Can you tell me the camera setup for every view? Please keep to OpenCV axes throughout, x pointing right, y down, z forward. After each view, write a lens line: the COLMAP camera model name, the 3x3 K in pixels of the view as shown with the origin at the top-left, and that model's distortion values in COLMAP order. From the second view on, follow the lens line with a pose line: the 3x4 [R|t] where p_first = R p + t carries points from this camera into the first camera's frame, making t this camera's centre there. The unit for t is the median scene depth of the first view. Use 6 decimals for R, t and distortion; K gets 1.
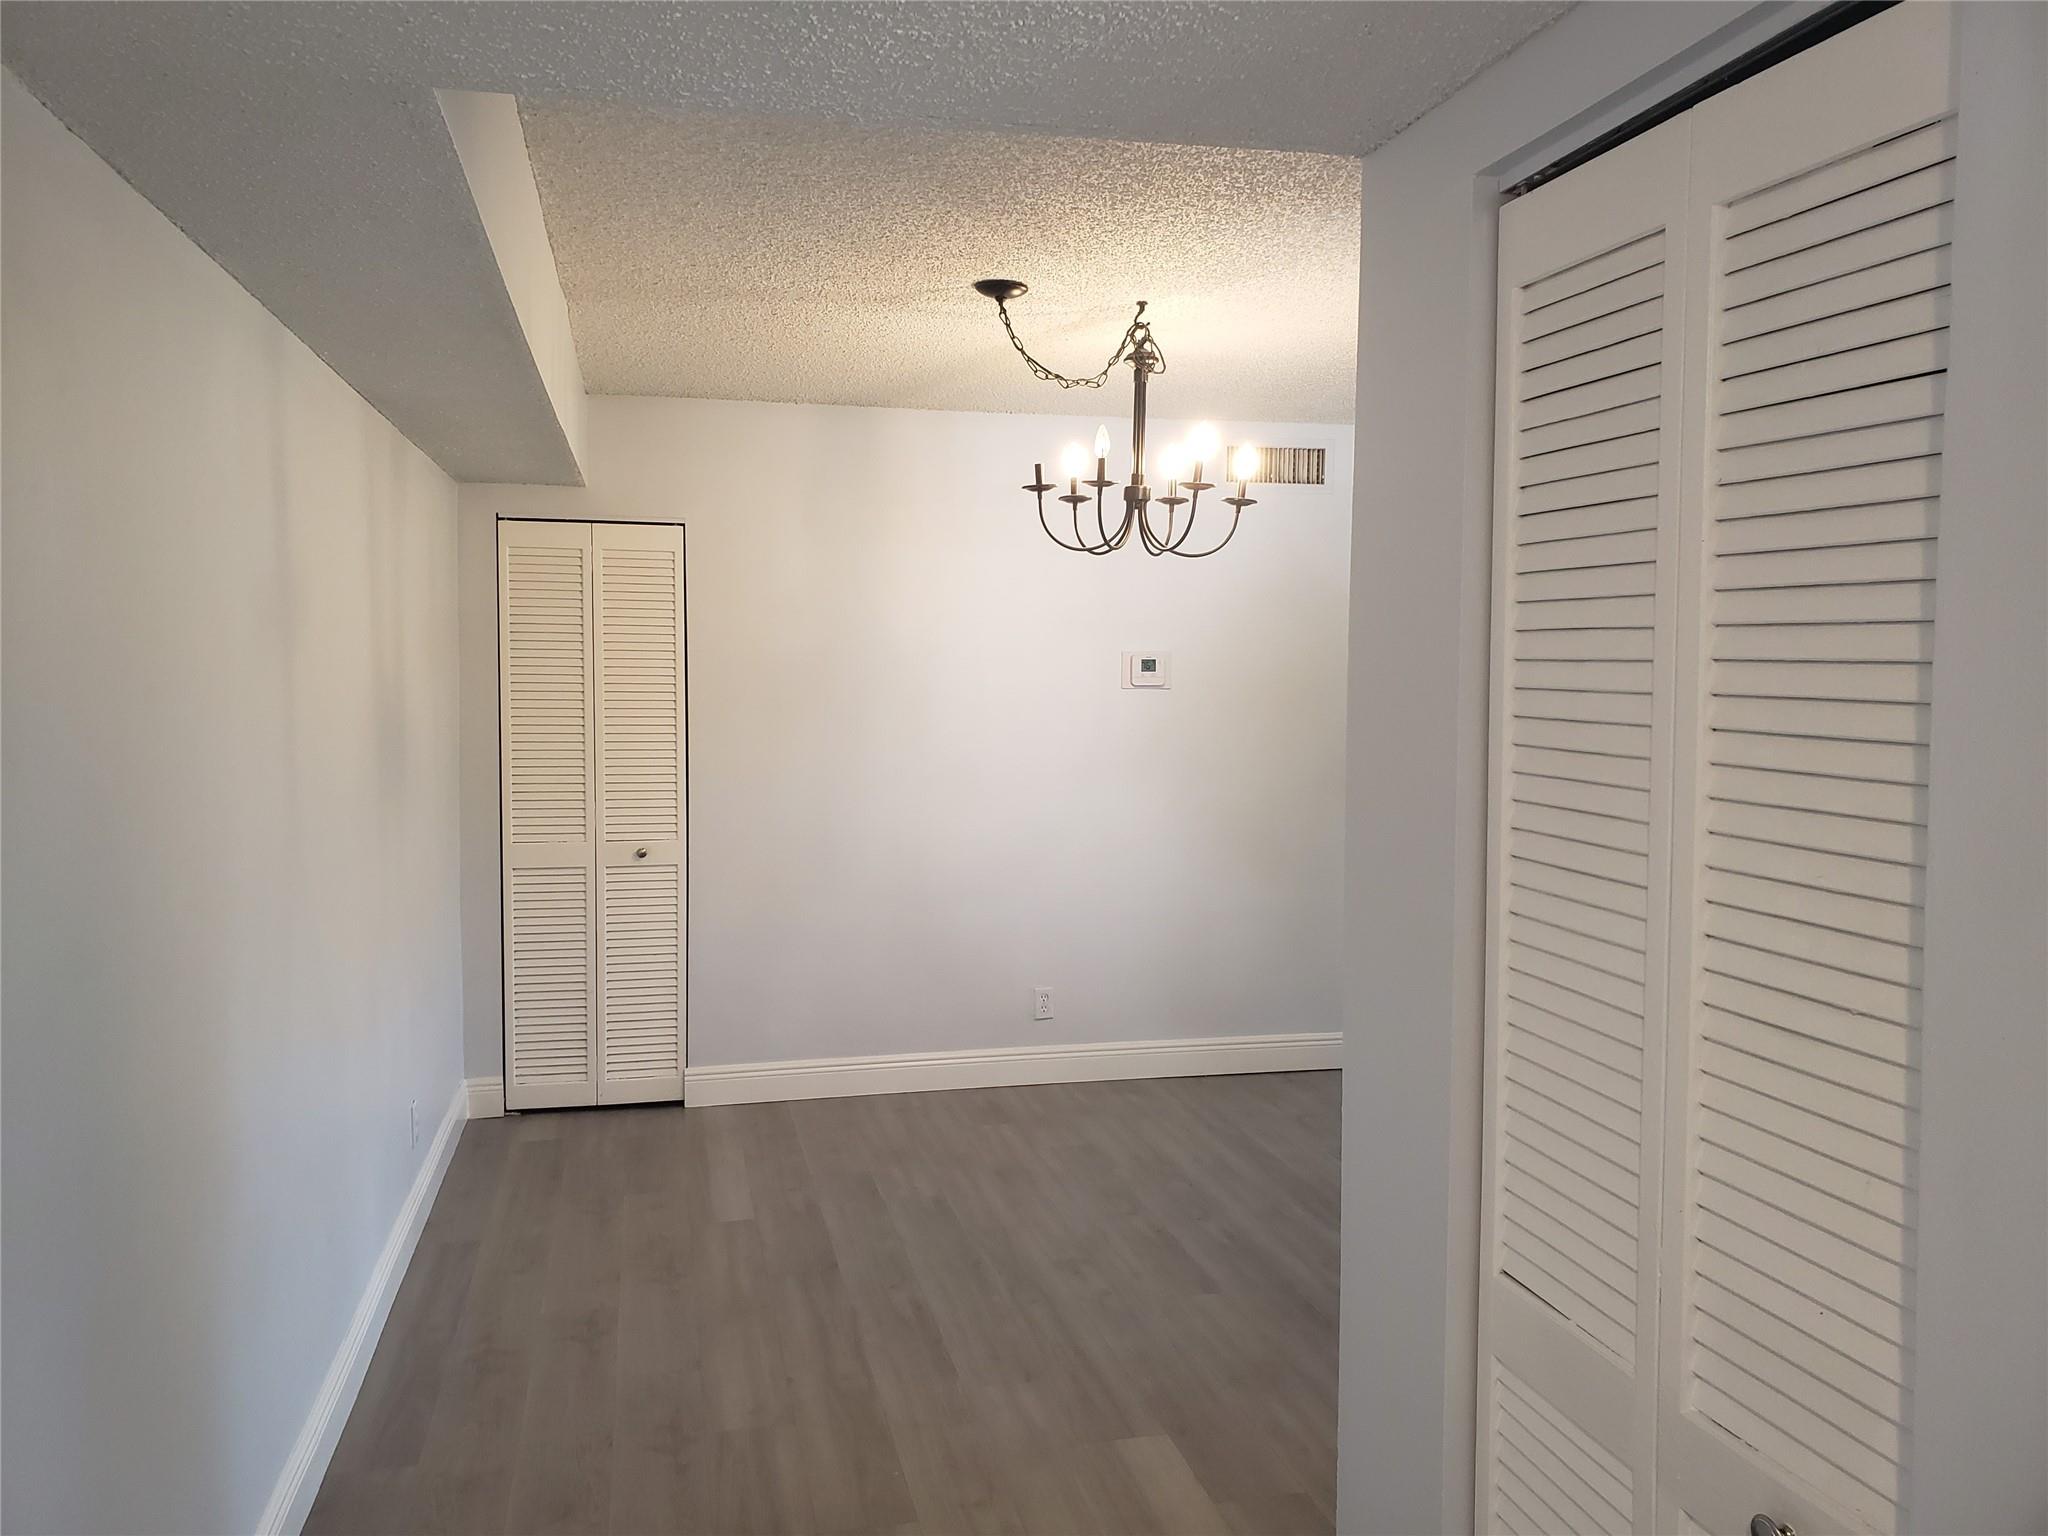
lens RADIAL K [[1649.6, 0, 1019.3], [0, 1649.6, 711.0], [0, 0, 1]] dist [0.042393, 0.001126]
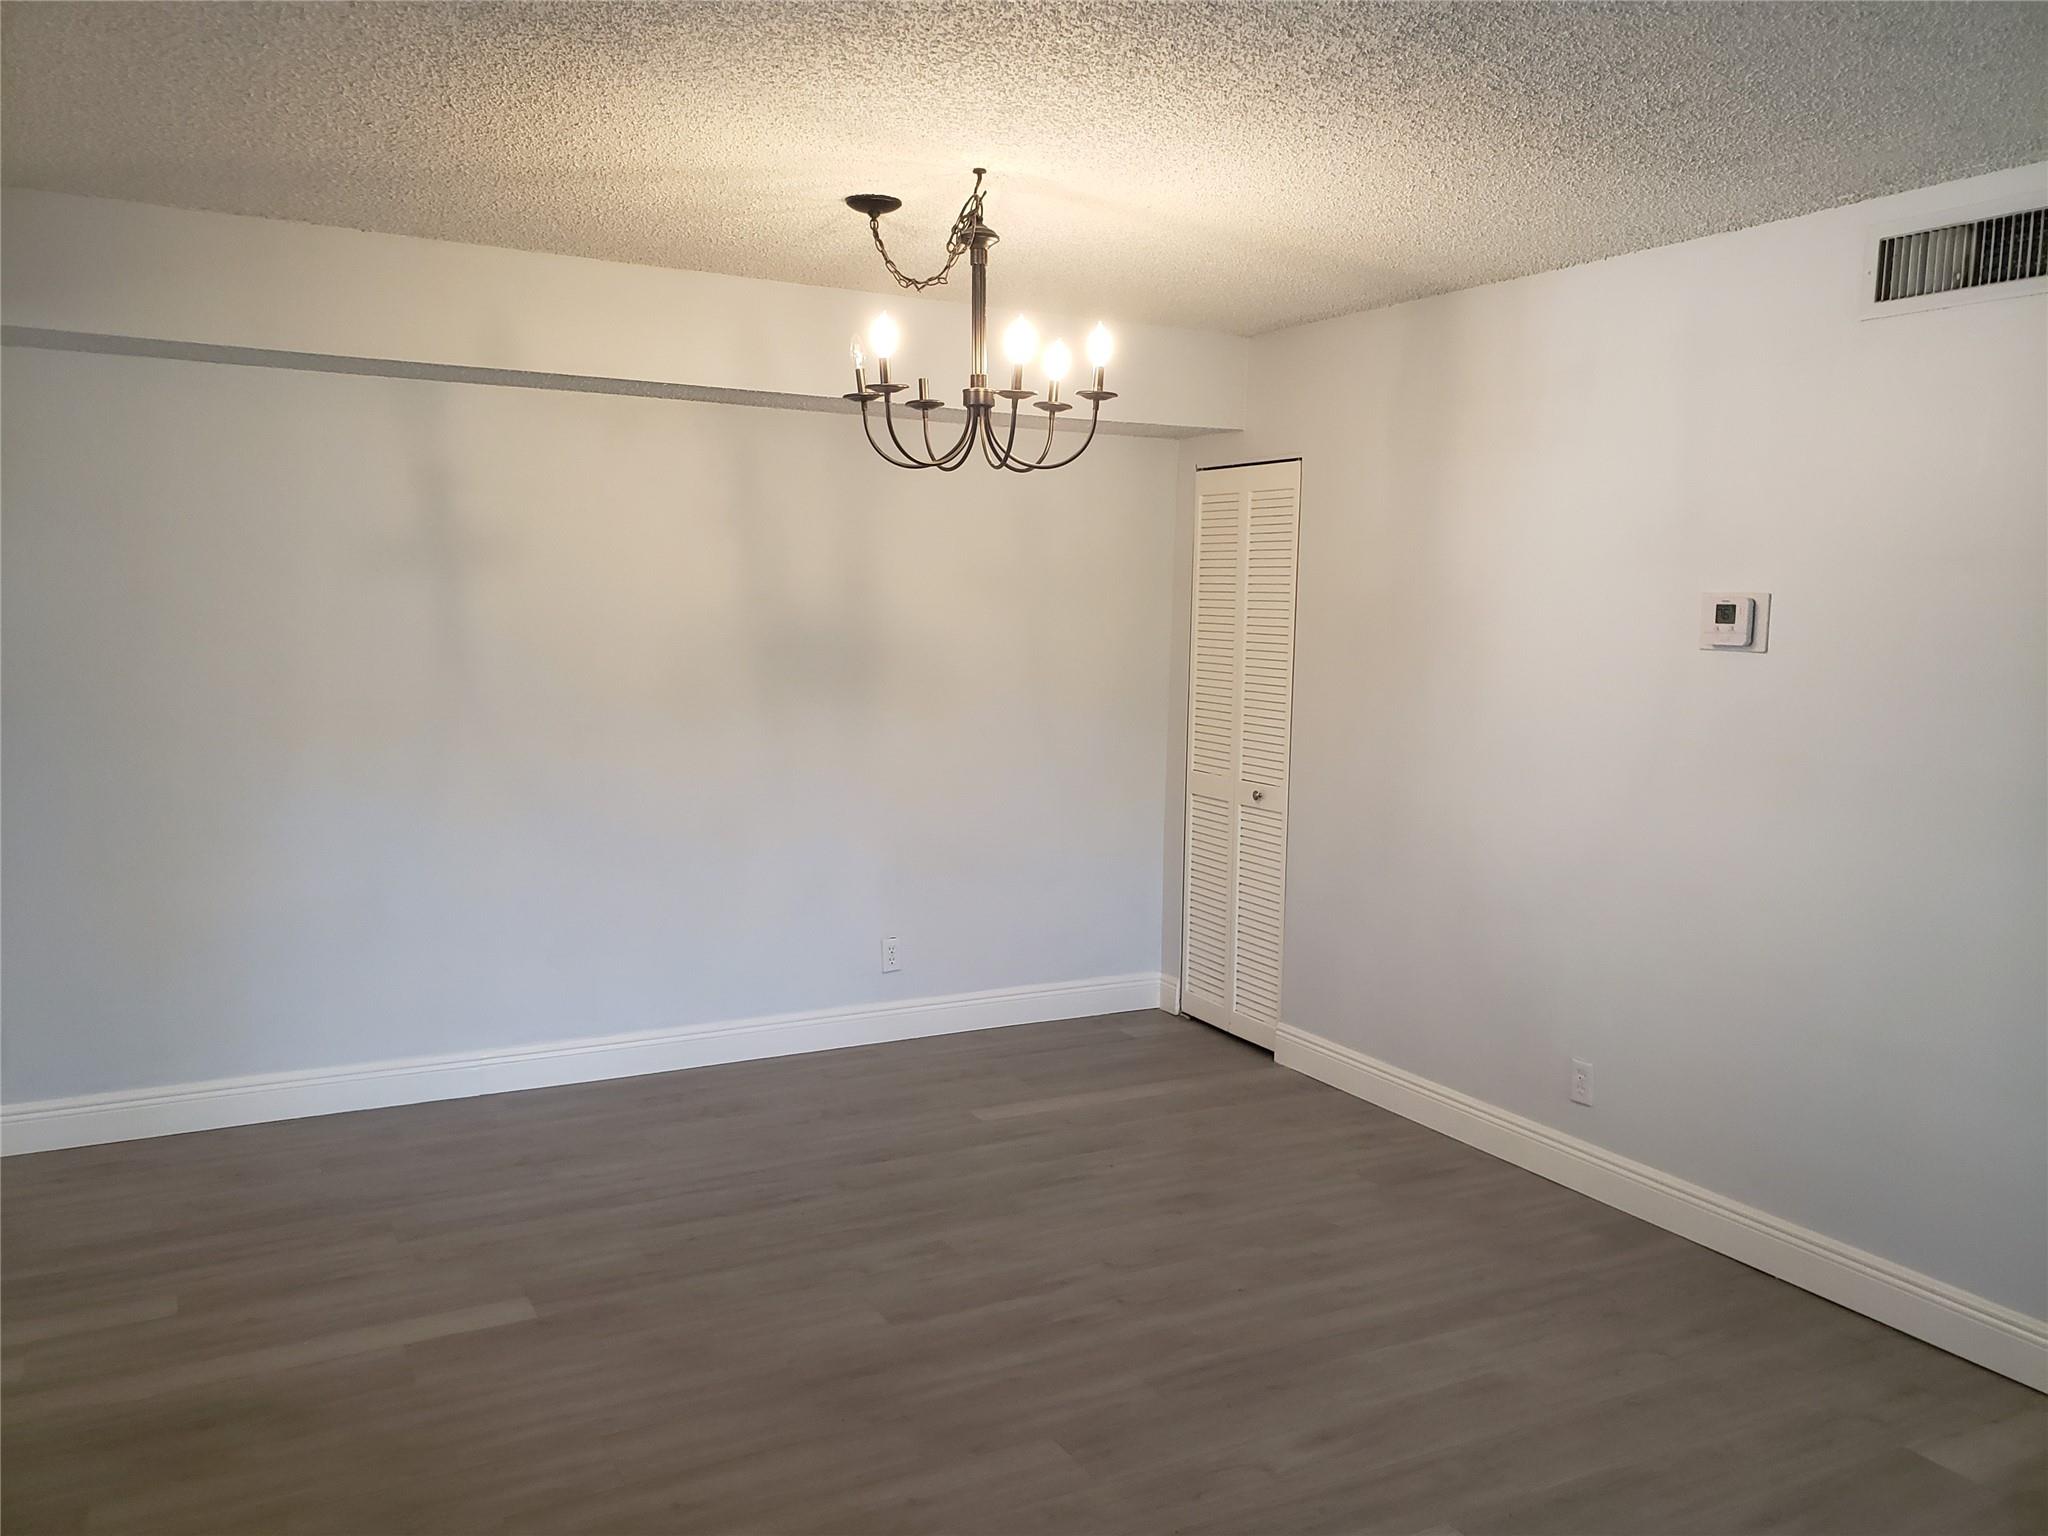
lens RADIAL K [[1639.2, 0, 1024.0], [0, 1639.2, 768.0], [0, 0, 1]] dist [0.032194, 0.001118]
pose [[0.270439, 0.115775, -0.955750, 0.870555], [-0.058388, 0.992888, 0.103752, -0.032153], [0.960965, 0.027746, 0.275275, 0.763570]]
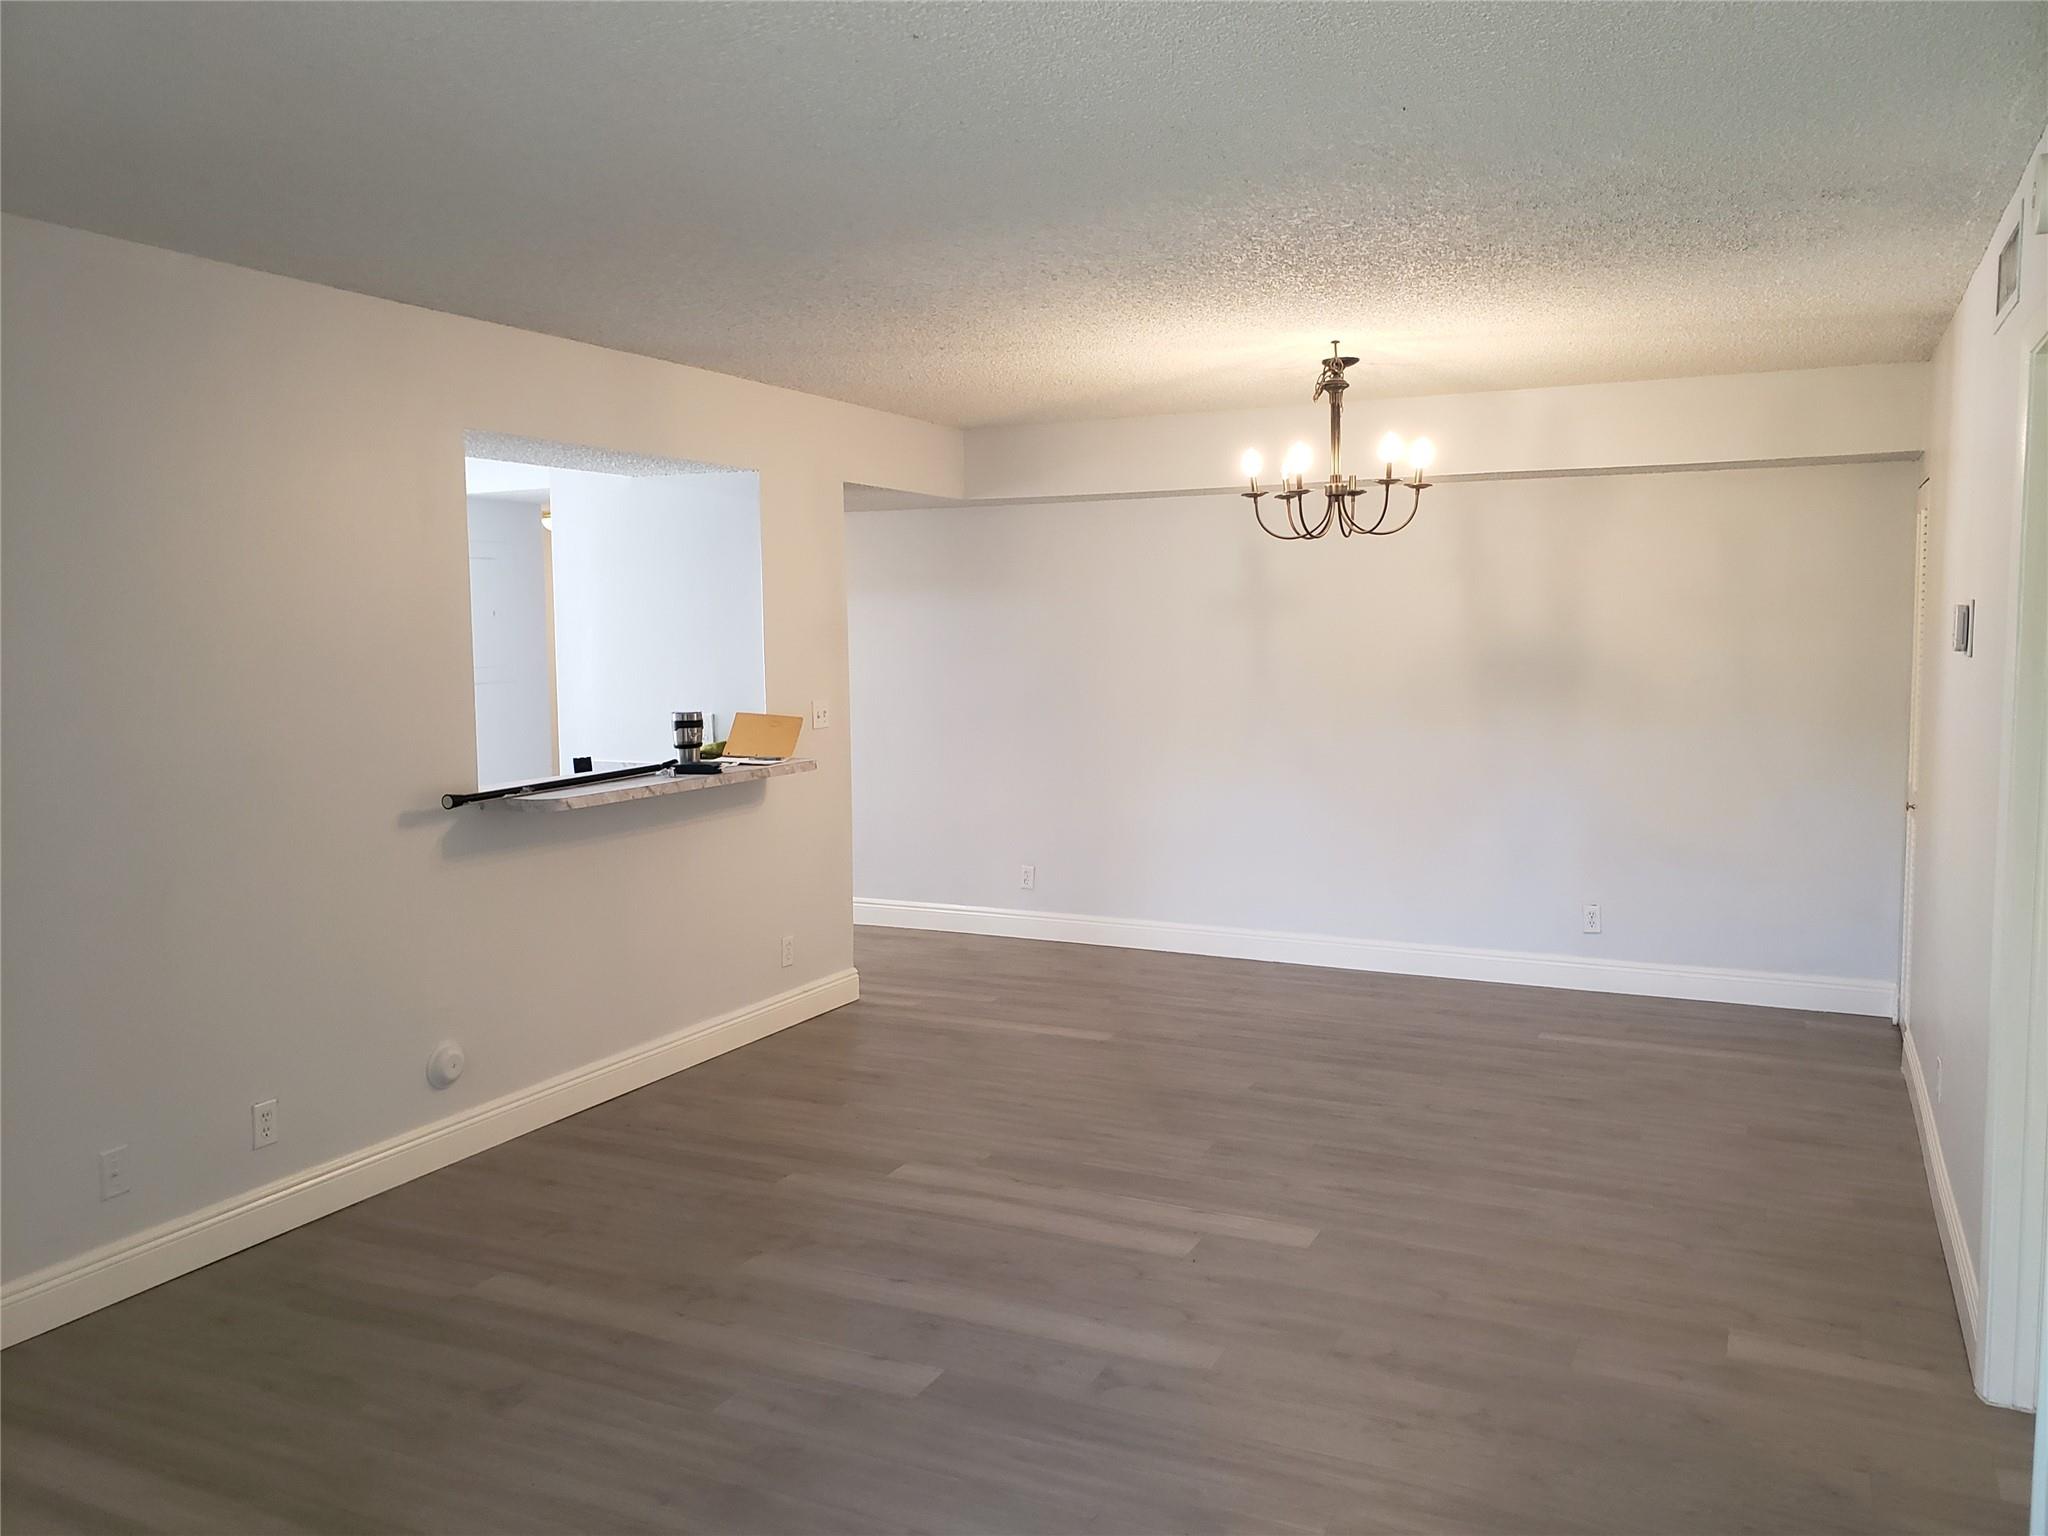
lens RADIAL K [[1595.5, 0, 1024.0], [0, 1595.5, 768.0], [0, 0, 1]] dist [0.040791, 0.001400]
pose [[-0.625117, 0.074666, -0.776952, 1.151776], [-0.023725, 0.993136, 0.114530, -0.053534], [0.780170, 0.090028, -0.619055, 1.535601]]
